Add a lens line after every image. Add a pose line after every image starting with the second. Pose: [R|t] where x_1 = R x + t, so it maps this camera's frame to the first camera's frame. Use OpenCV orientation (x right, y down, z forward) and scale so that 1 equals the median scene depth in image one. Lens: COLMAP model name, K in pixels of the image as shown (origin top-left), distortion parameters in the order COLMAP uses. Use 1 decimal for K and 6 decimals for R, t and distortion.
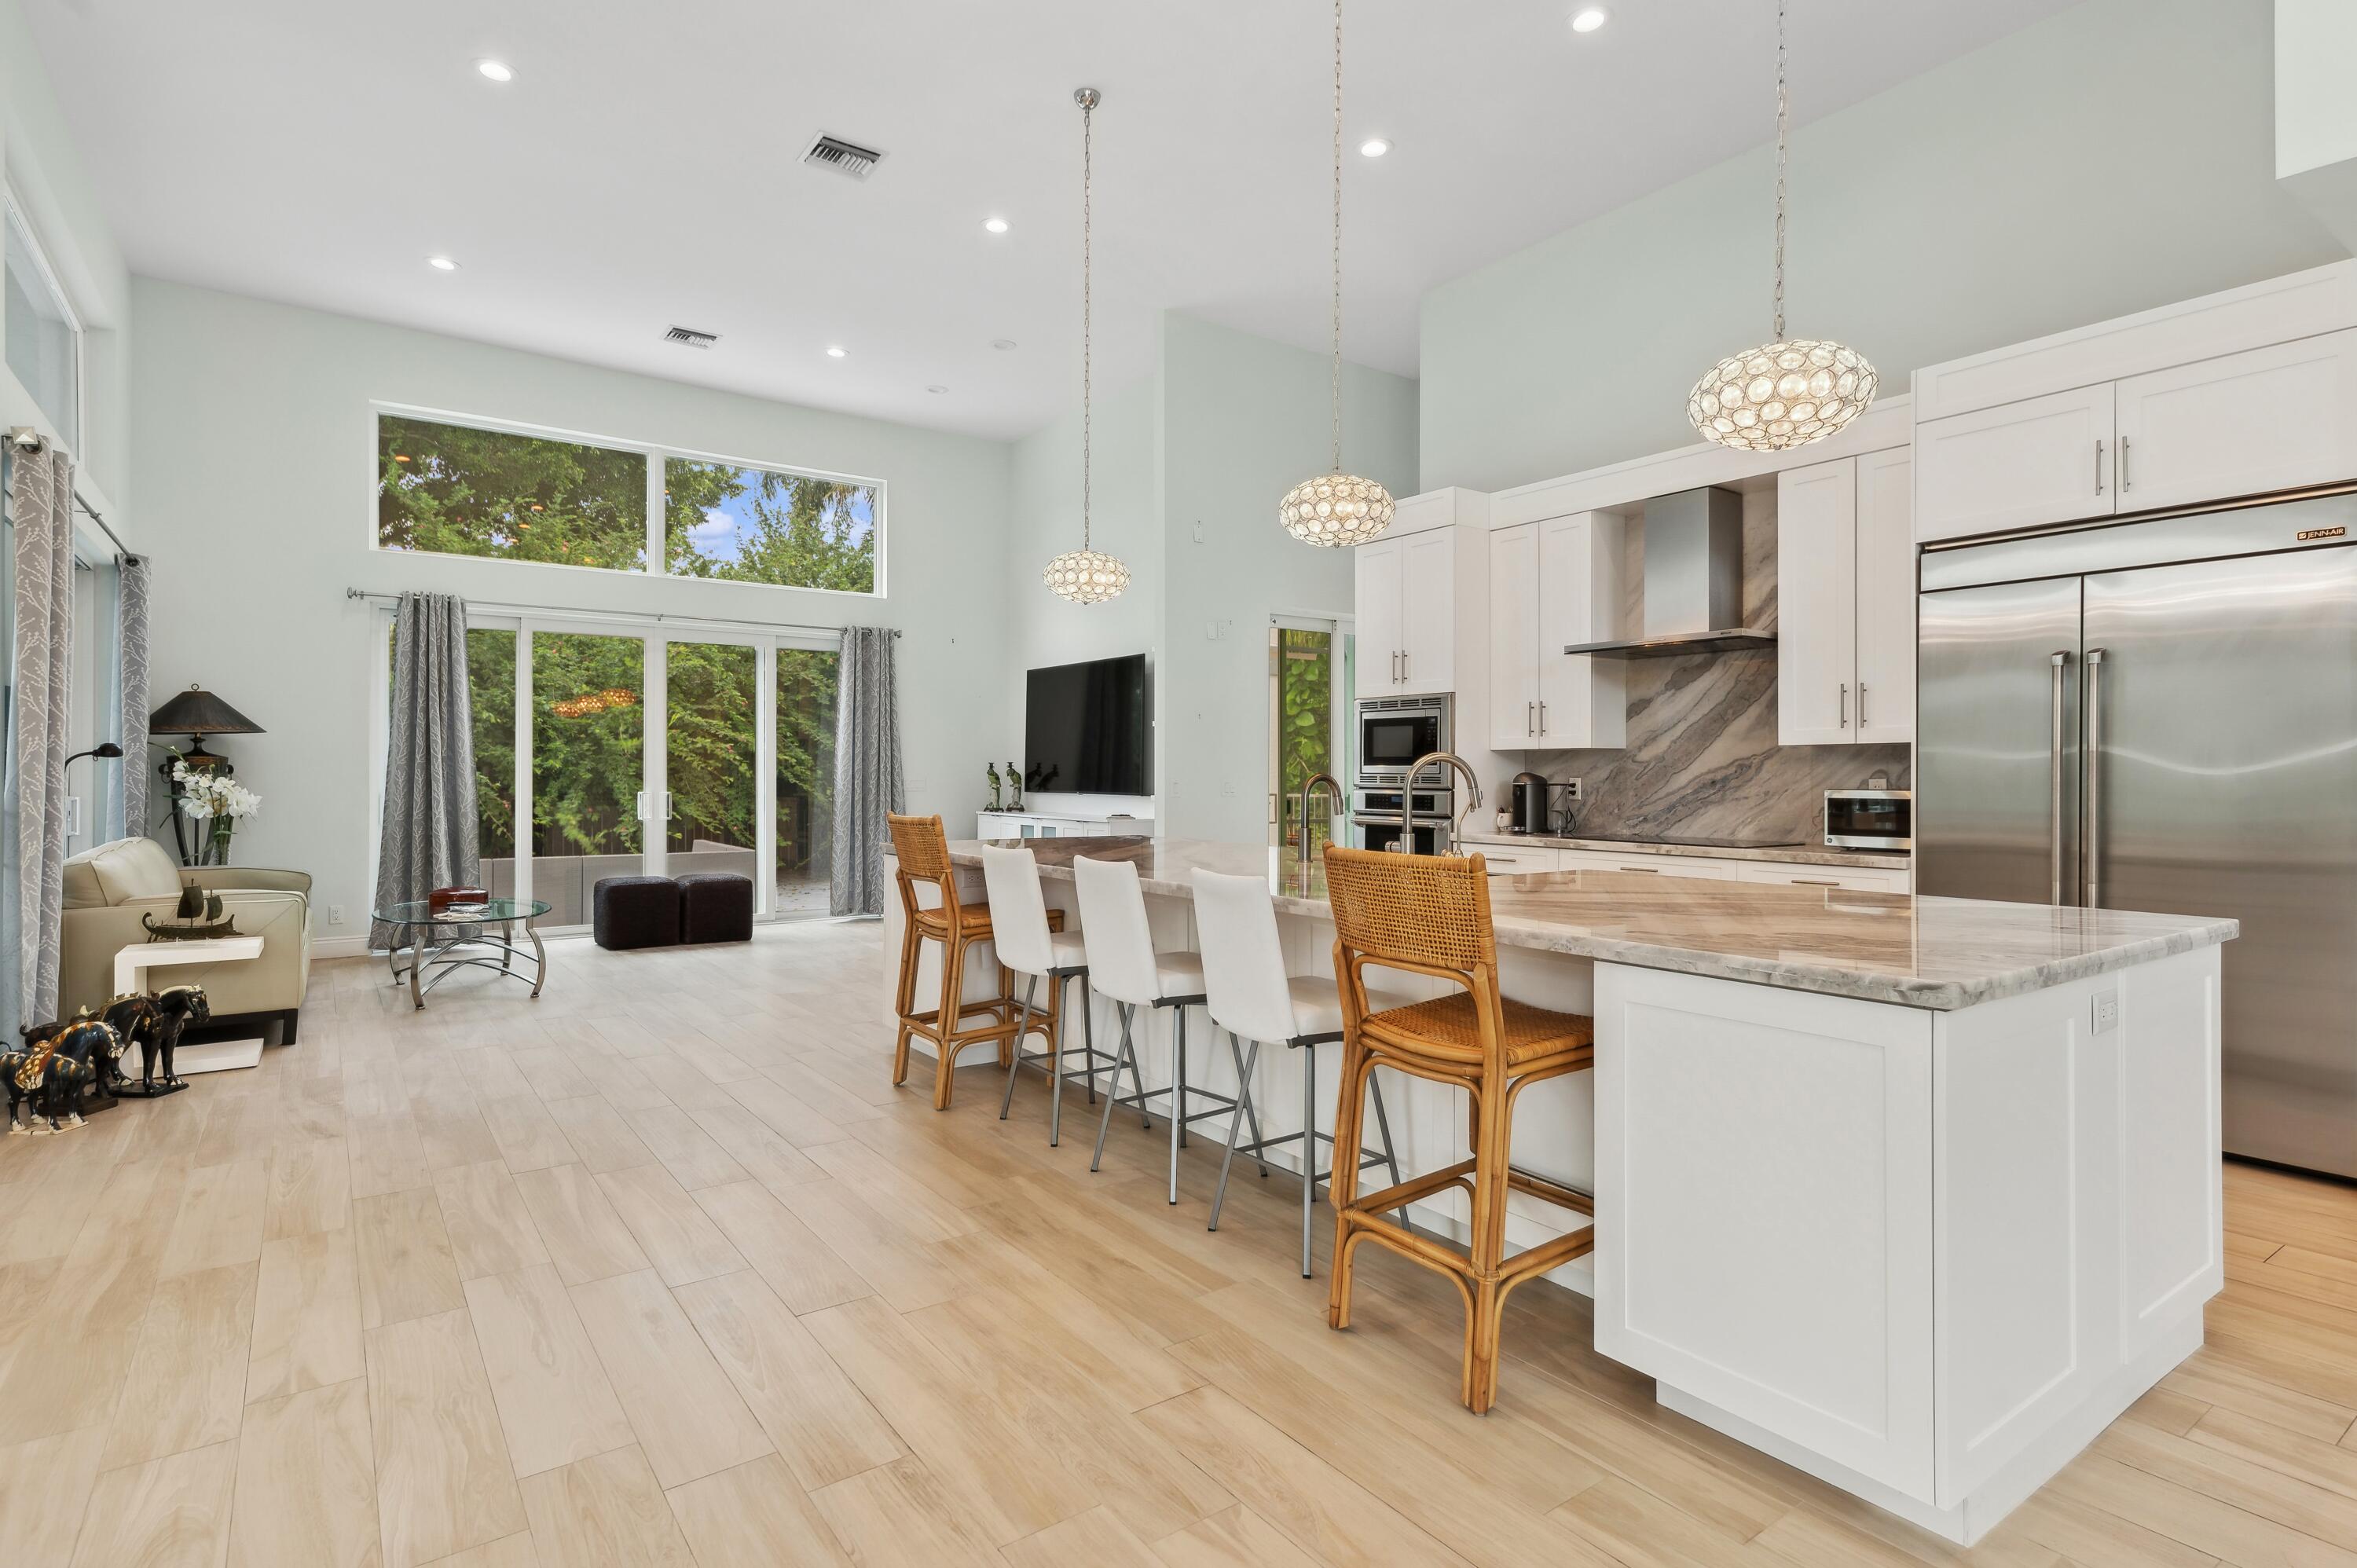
lens RADIAL K [[1196.4, 0, 1177.4], [0, 1196.4, 775.4], [0, 0, 1]] dist [0.021720, 0.000266]
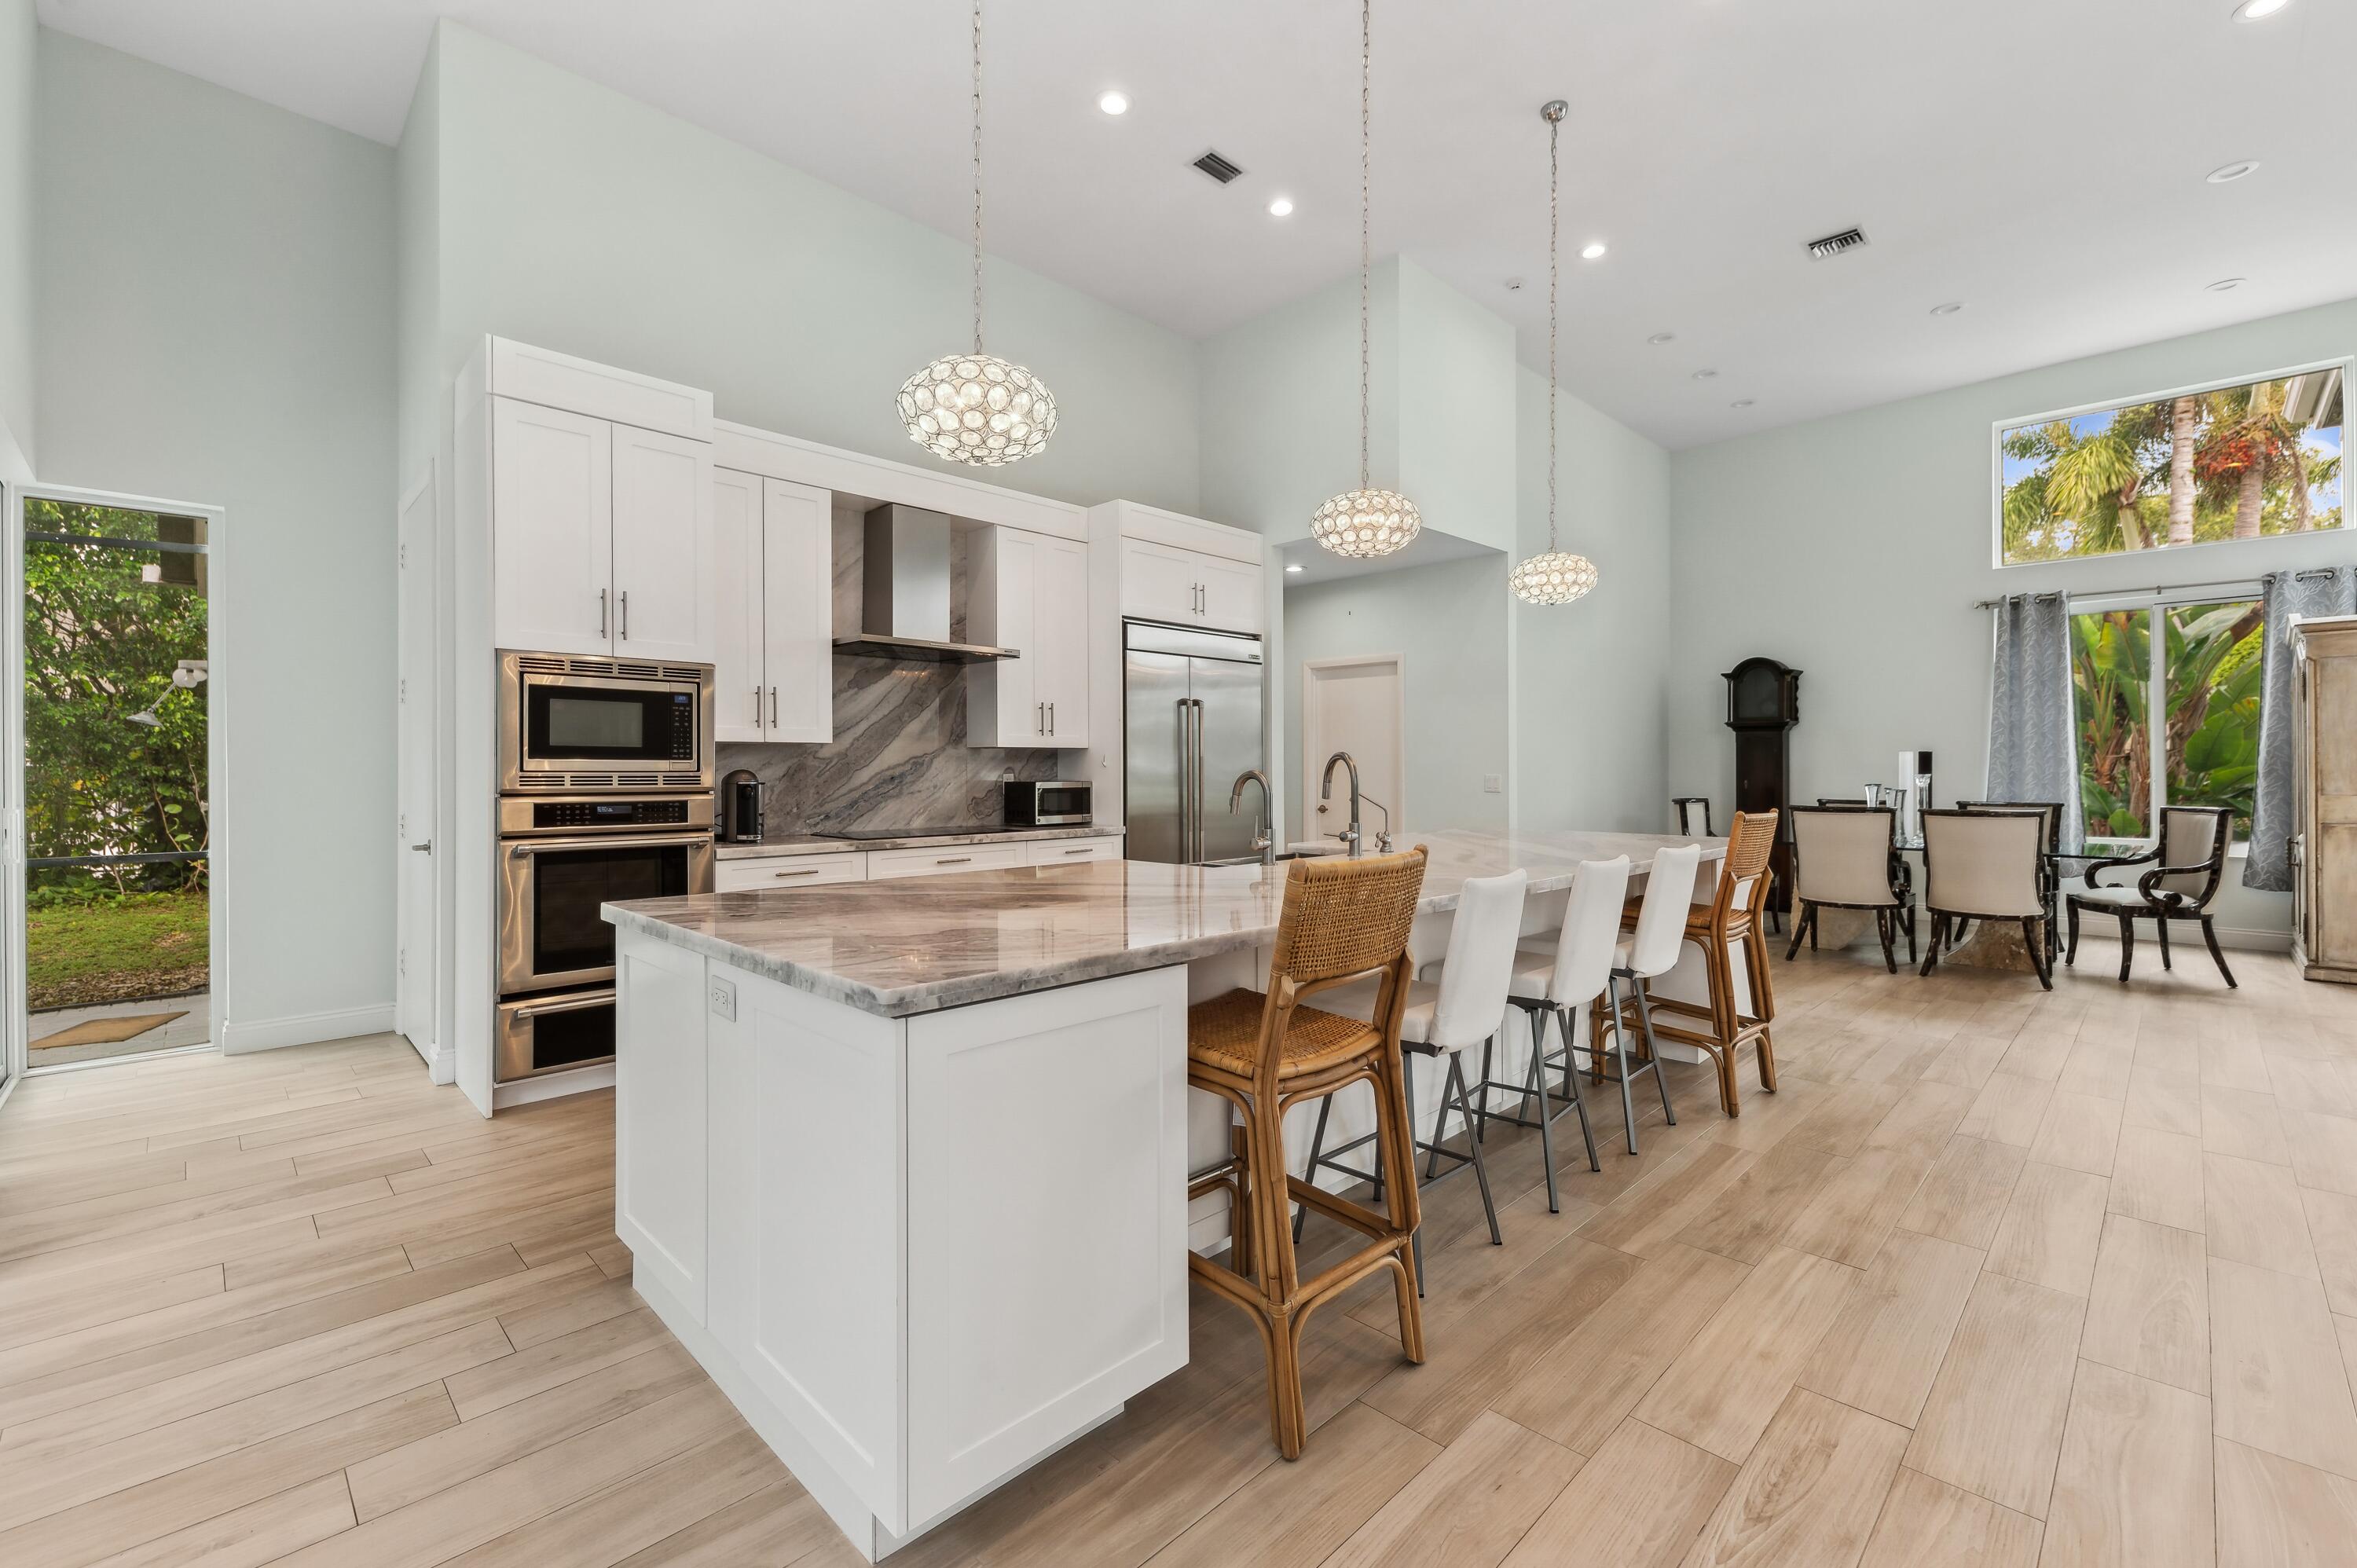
lens RADIAL K [[992.3, 0, 1175.6], [0, 992.3, 768.0], [0, 0, 1]] dist [-0.000195, -0.000206]
pose [[-0.149966, 0.002212, 0.988689, -0.508125], [0.006725, 0.999977, -0.001217, -0.000596], [-0.988668, 0.006466, -0.149978, 0.932235]]
